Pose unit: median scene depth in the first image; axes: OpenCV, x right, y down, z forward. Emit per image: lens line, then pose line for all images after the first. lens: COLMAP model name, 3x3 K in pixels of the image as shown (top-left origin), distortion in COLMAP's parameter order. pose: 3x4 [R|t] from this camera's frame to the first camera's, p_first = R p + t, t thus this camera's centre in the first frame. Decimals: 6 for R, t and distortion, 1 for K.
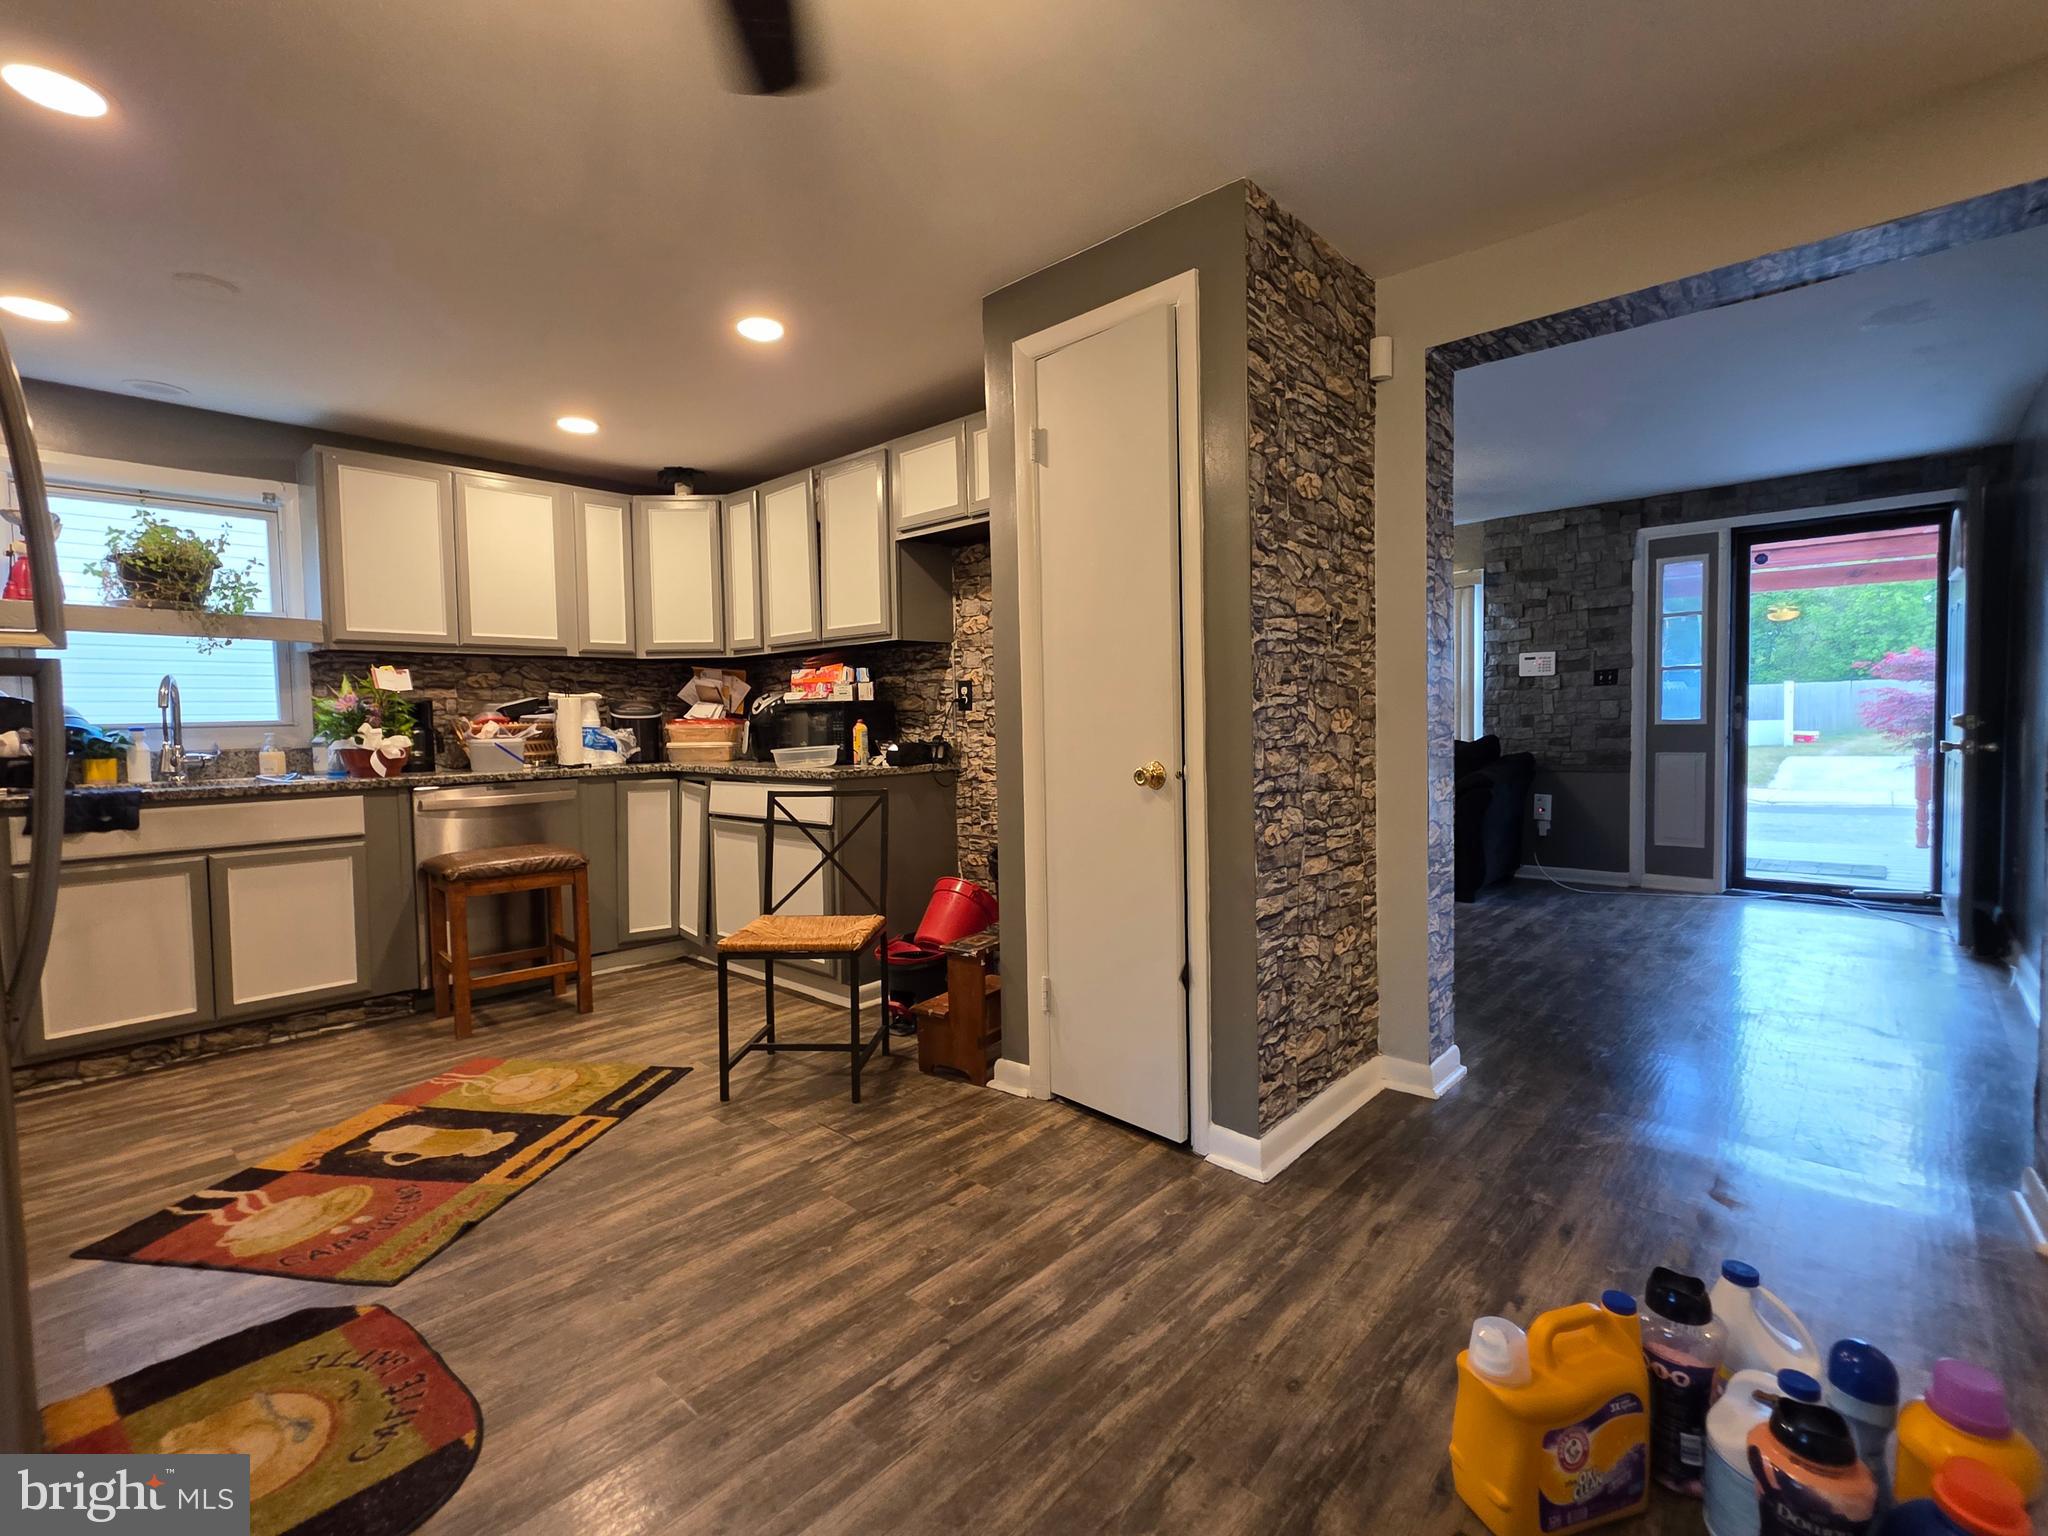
lens RADIAL K [[910.1, 0, 1024.0], [0, 910.1, 768.0], [0, 0, 1]] dist [-0.000356, -0.000115]
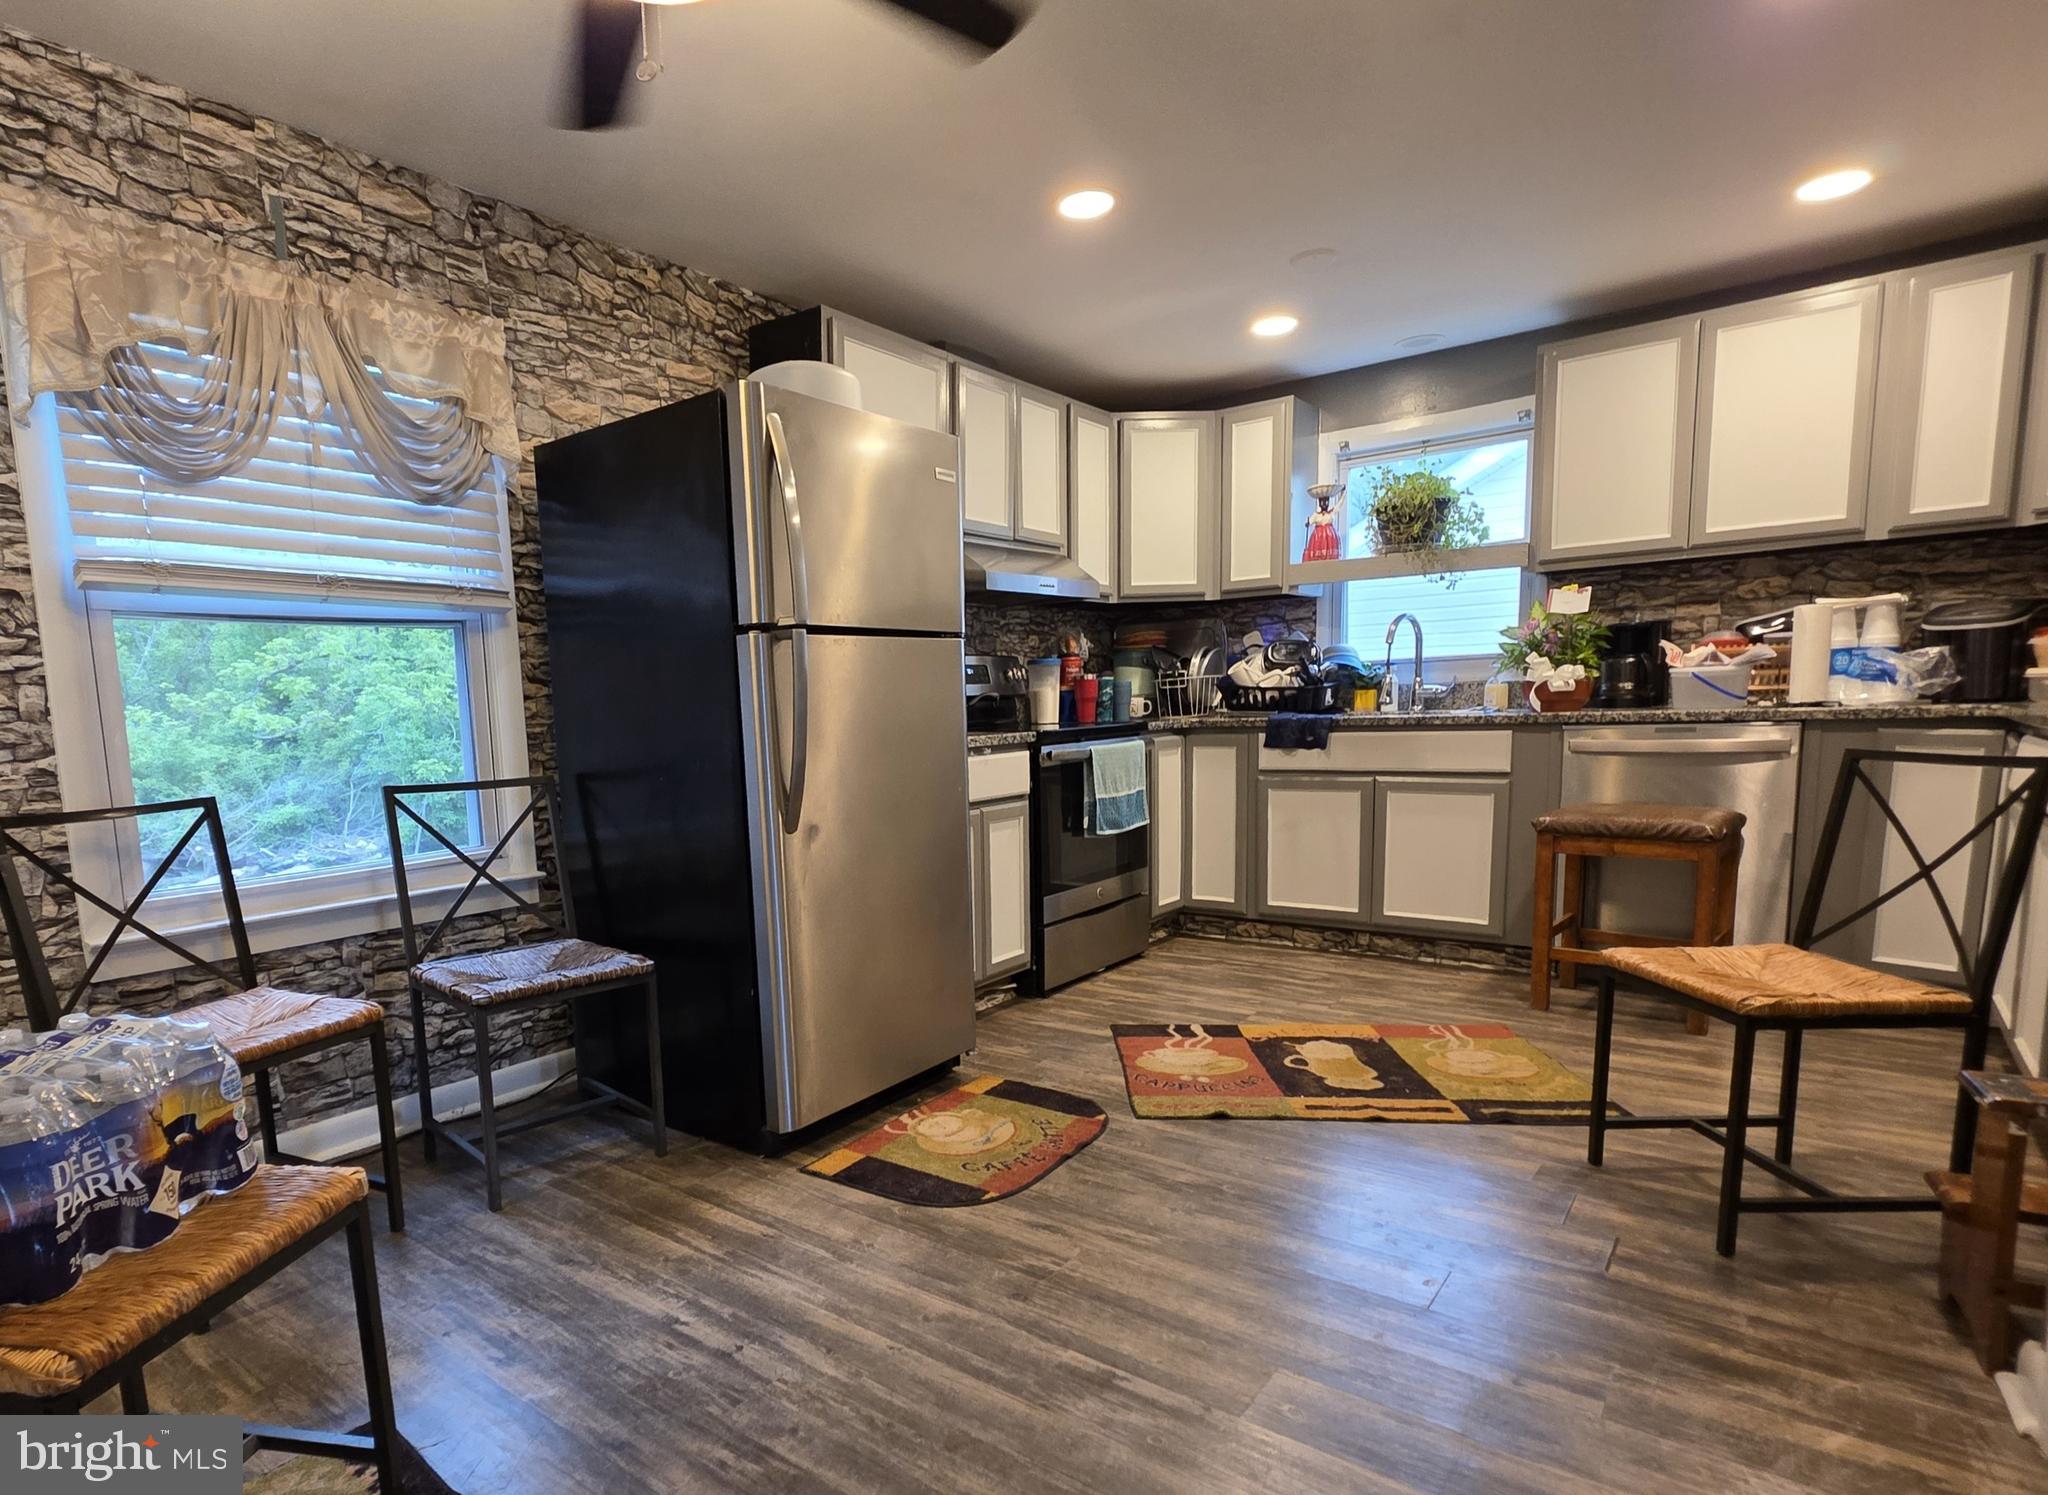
lens RADIAL K [[1094.5, 0, 917.9], [0, 1094.5, 856.1], [0, 0, 1]] dist [0.000353, 0.000003]
pose [[0.073783, 0.153826, -0.985339, 0.387912], [-0.019927, 0.988063, 0.152759, -0.002411], [0.997075, 0.008364, 0.075967, 0.327926]]
